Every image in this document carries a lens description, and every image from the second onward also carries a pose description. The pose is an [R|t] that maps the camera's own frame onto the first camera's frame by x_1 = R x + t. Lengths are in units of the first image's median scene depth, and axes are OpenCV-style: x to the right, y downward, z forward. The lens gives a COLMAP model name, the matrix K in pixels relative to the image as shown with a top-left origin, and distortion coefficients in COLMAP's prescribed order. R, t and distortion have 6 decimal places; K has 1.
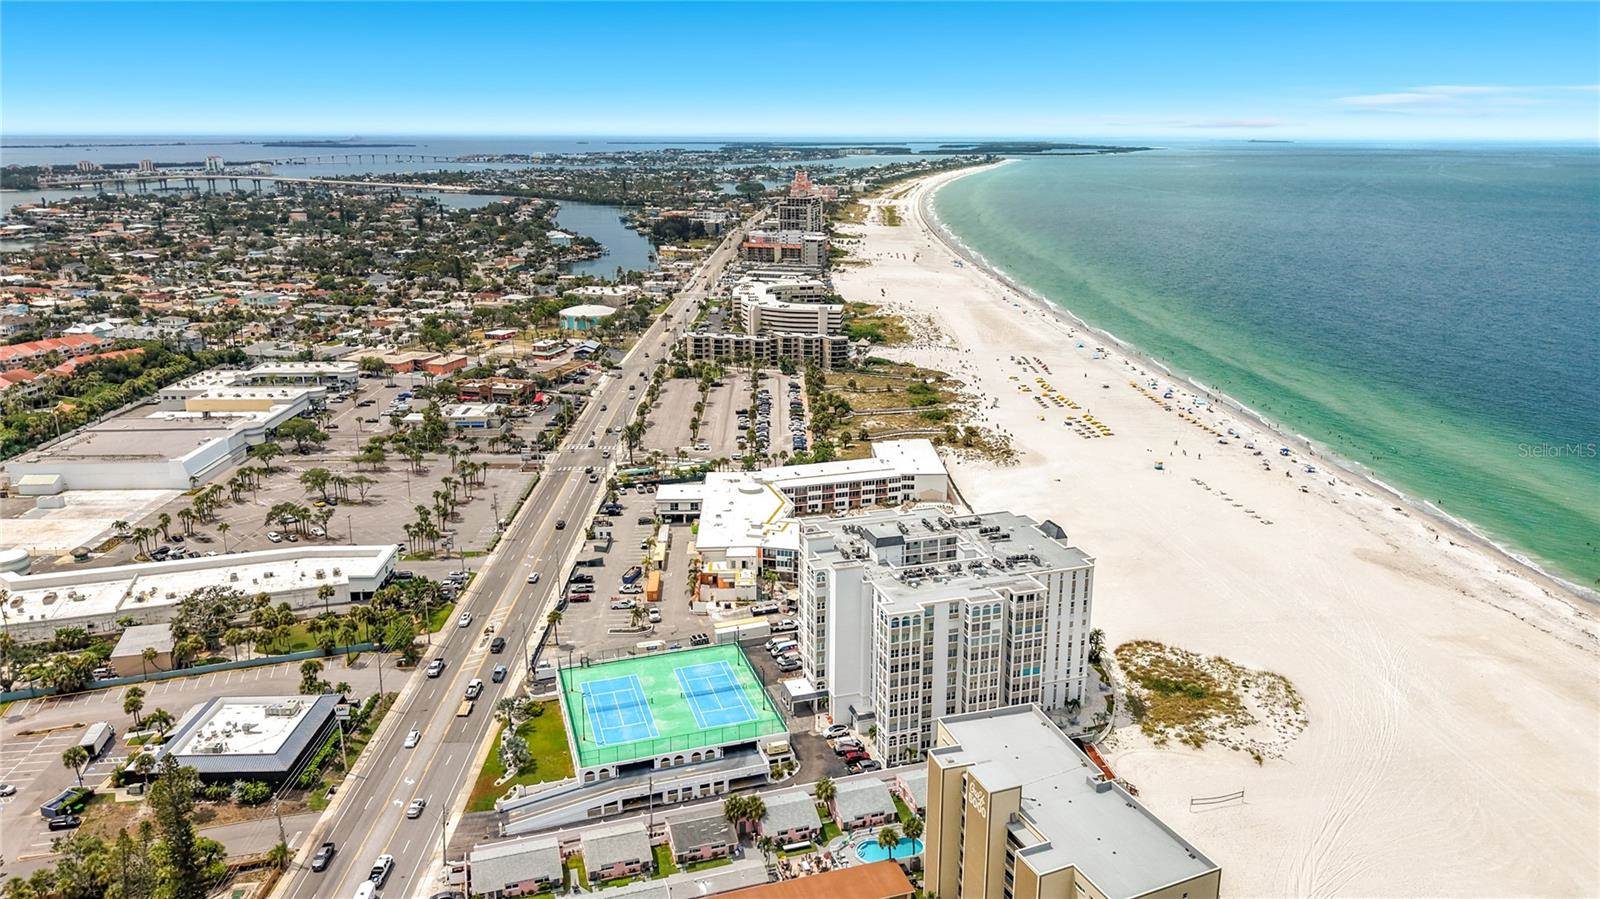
lens RADIAL K [[1062.7, 0, 800.0], [0, 1062.7, 449.5], [0, 0, 1]] dist [-0.004735, -0.002122]
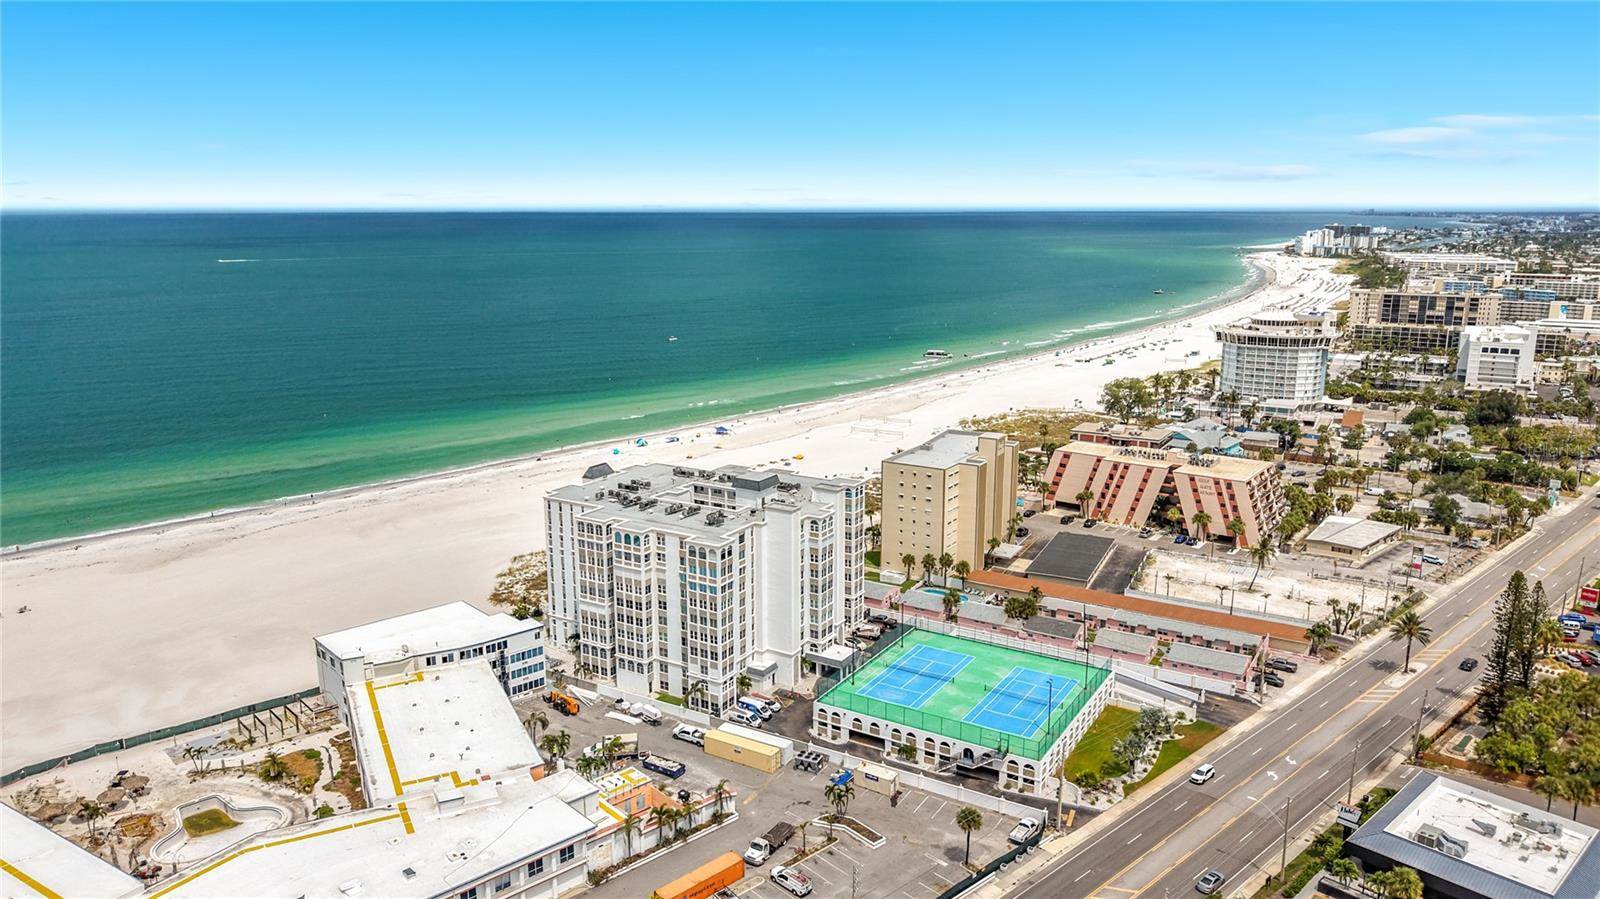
lens RADIAL K [[1085.0, 0, 770.4], [0, 1085.0, 450.1], [0, 0, 1]] dist [0.087565, -0.159962]
pose [[-0.633711, -0.166582, 0.755421, -0.626682], [0.219372, 0.897750, 0.381996, -0.296030], [-0.741813, 0.407794, -0.532370, 1.420968]]
